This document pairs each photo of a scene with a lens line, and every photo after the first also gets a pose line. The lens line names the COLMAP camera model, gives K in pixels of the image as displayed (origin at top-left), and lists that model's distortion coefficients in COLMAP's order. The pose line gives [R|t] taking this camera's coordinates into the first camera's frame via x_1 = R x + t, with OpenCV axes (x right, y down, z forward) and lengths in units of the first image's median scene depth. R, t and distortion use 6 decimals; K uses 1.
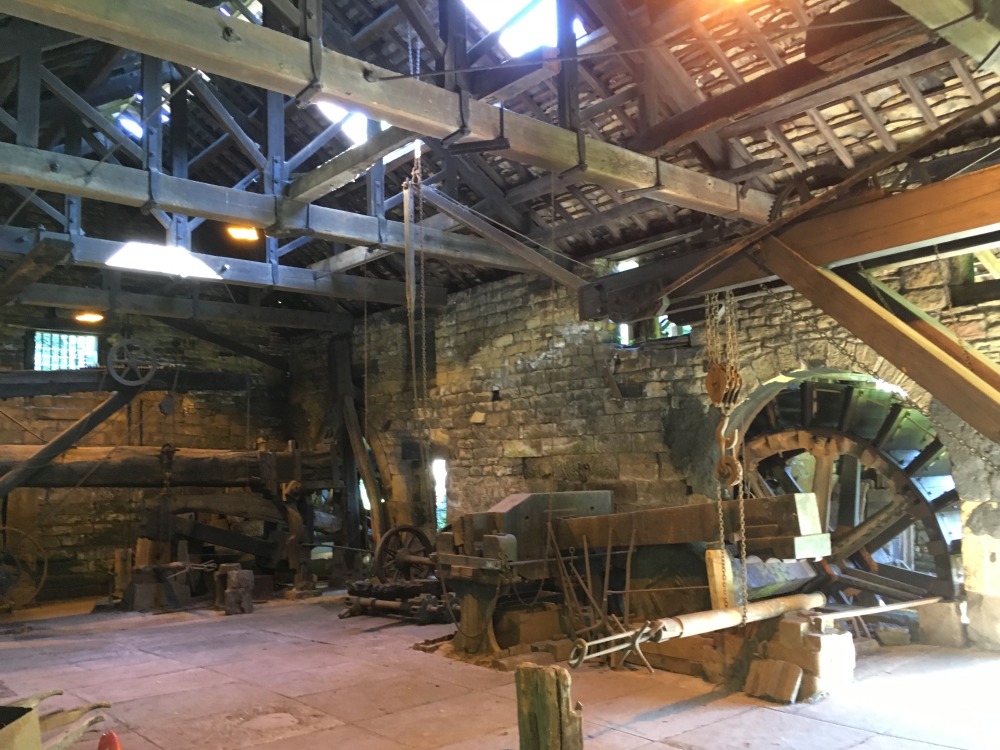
lens RADIAL K [[863.4, 0, 500.0], [0, 863.4, 377.9], [0, 0, 1]] dist [0.048324, -0.019949]
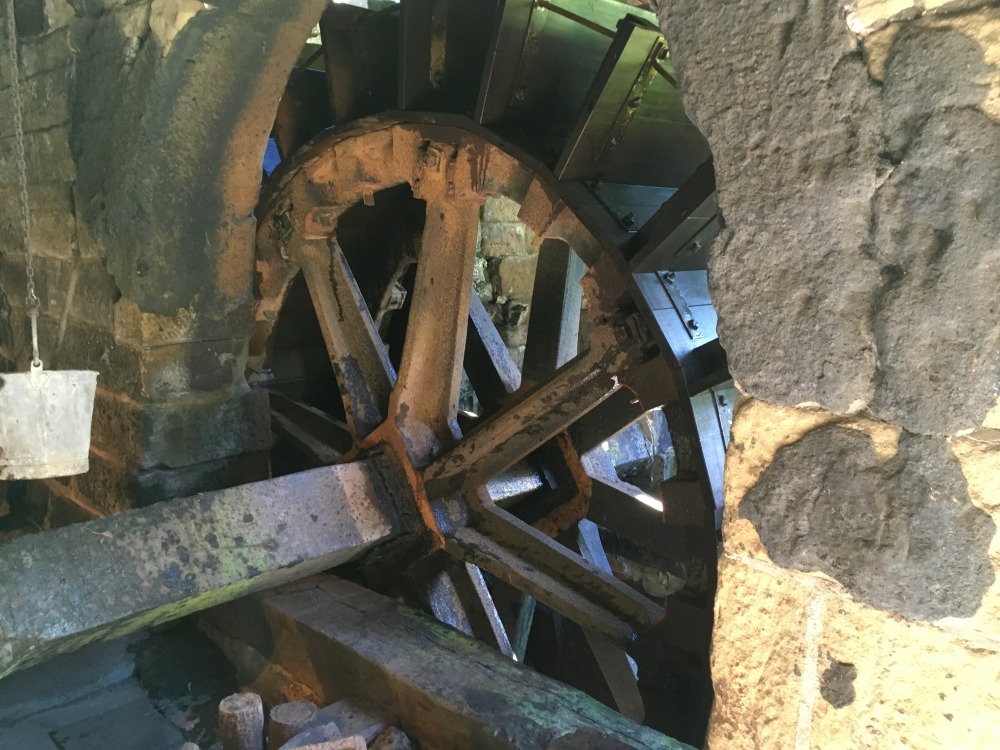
lens RADIAL K [[863.4, 0, 500.8], [0, 863.4, 372.0], [0, 0, 1]] dist [0.048324, -0.019949]
pose [[0.995746, 0.016898, 0.090580, 0.392975], [-0.039397, 0.966731, 0.252743, 0.073002], [-0.083296, -0.255237, 0.963284, 0.700572]]
